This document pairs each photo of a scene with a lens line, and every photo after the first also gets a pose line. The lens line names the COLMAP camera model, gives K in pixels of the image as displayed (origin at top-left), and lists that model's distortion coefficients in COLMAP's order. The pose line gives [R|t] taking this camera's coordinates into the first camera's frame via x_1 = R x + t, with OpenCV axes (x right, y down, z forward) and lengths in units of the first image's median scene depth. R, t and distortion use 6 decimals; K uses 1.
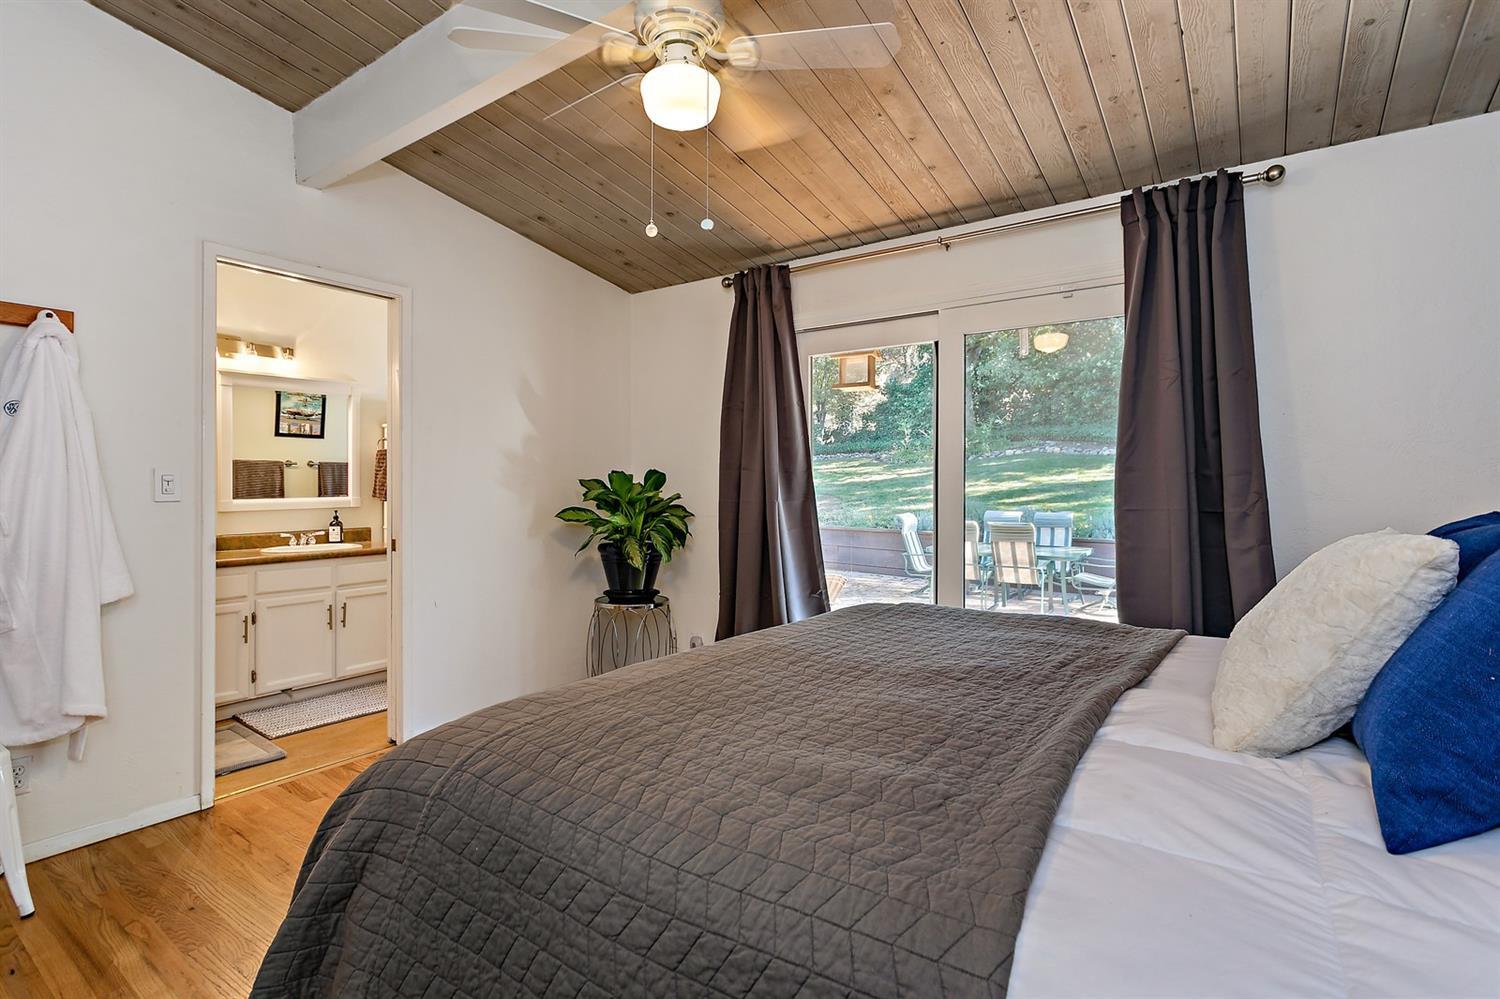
lens RADIAL K [[711.9, 0, 750.9], [0, 711.9, 481.6], [0, 0, 1]] dist [0.002169, -0.000143]
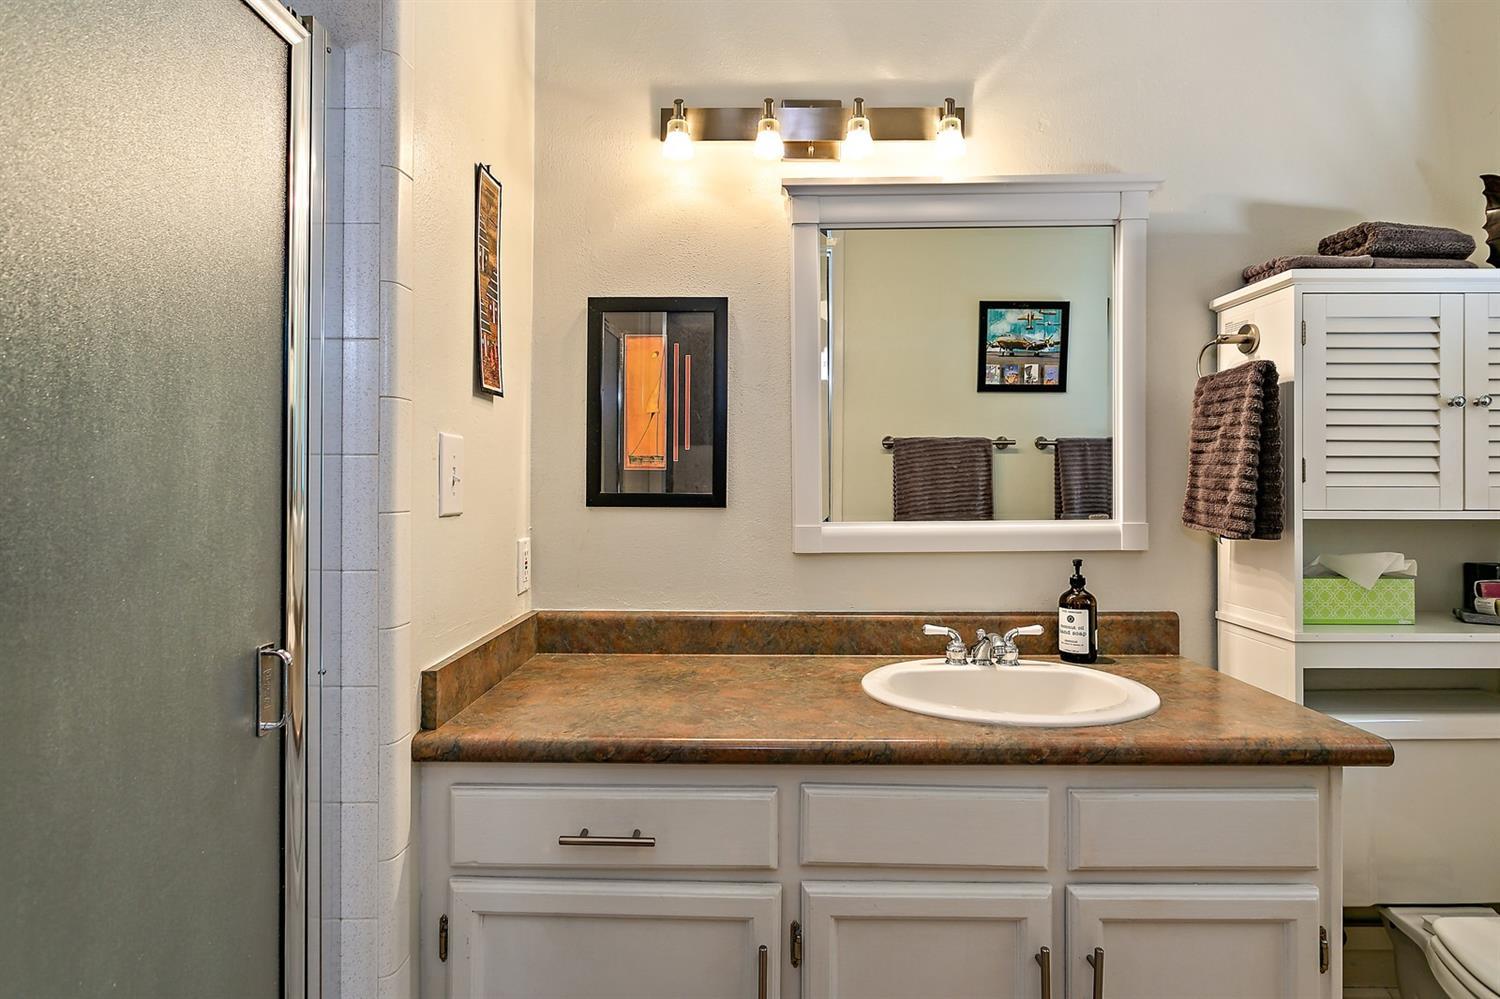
lens RADIAL K [[715.5, 0, 771.0], [0, 715.5, 495.4], [0, 0, 1]] dist [-0.014806, 0.000346]
pose [[0.574019, 0.010319, -0.818777, -0.320547], [0.004885, 0.999860, 0.016026, 0.003386], [0.818827, -0.013199, 0.573888, 0.565729]]
